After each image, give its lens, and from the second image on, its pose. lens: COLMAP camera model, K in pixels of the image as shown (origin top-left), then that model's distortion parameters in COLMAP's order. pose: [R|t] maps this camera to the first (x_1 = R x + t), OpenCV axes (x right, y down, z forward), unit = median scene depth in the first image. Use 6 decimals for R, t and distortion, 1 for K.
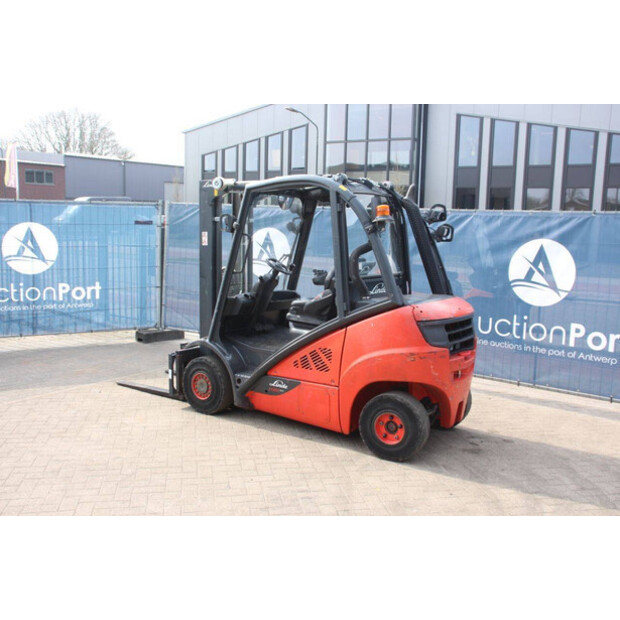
lens RADIAL K [[643.6, 0, 310.0], [0, 643.6, 310.0], [0, 0, 1]] dist [-0.049102, 0.028305]
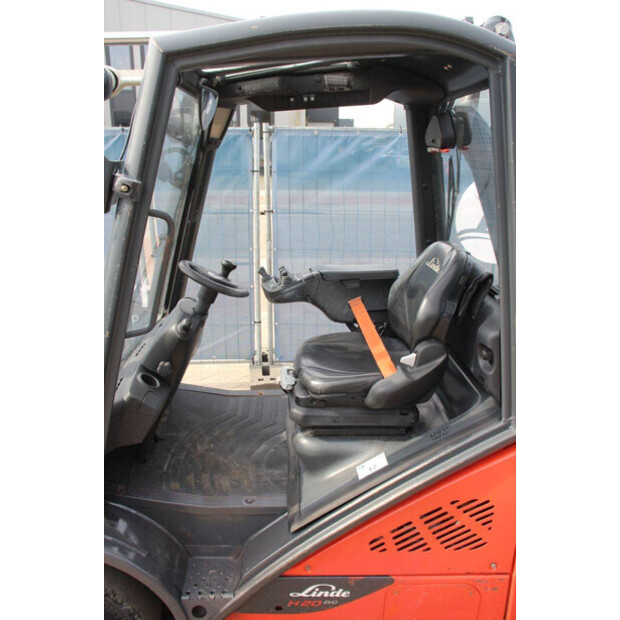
lens RADIAL K [[509.8, 0, 310.0], [0, 509.8, 310.0], [0, 0, 1]] dist [-0.169059, 0.150919]
pose [[0.802874, -0.204751, 0.559884, -0.183151], [0.098060, 0.971735, 0.214747, -0.116483], [-0.588028, -0.117513, 0.800259, 0.760995]]
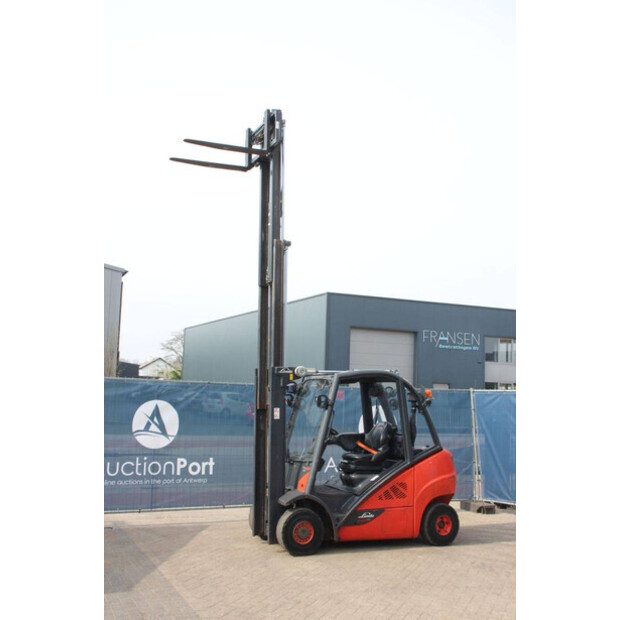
lens RADIAL K [[724.4, 0, 310.0], [0, 724.4, 310.0], [0, 0, 1]] dist [-0.011087, 0.034595]
pose [[0.532687, 0.083493, 0.842184, -1.449585], [0.103203, 0.981287, -0.162560, -0.079327], [-0.839996, 0.173510, 0.514102, 0.204517]]
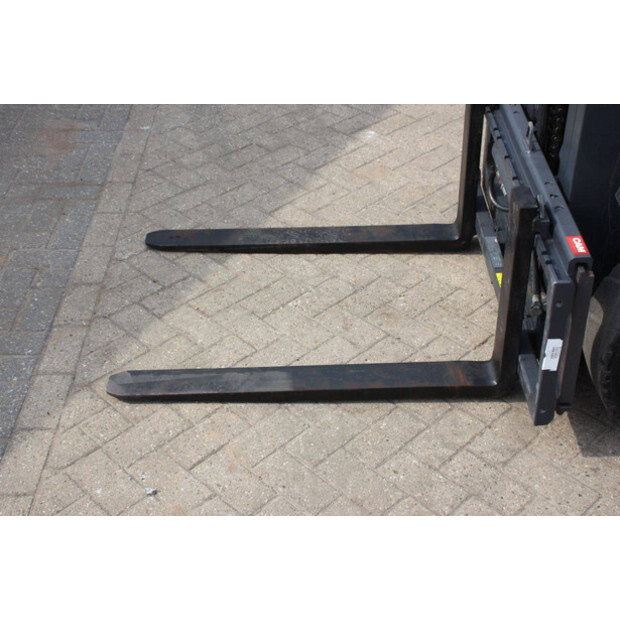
lens RADIAL K [[918.2, 0, 310.0], [0, 918.2, 310.0], [0, 0, 1]] dist [0.002619, 0.714820]
pose [[0.823059, -0.363923, 0.436043, -0.468533], [0.102475, 0.850296, 0.516232, -0.105149], [-0.558635, -0.380206, 0.737137, 0.878383]]
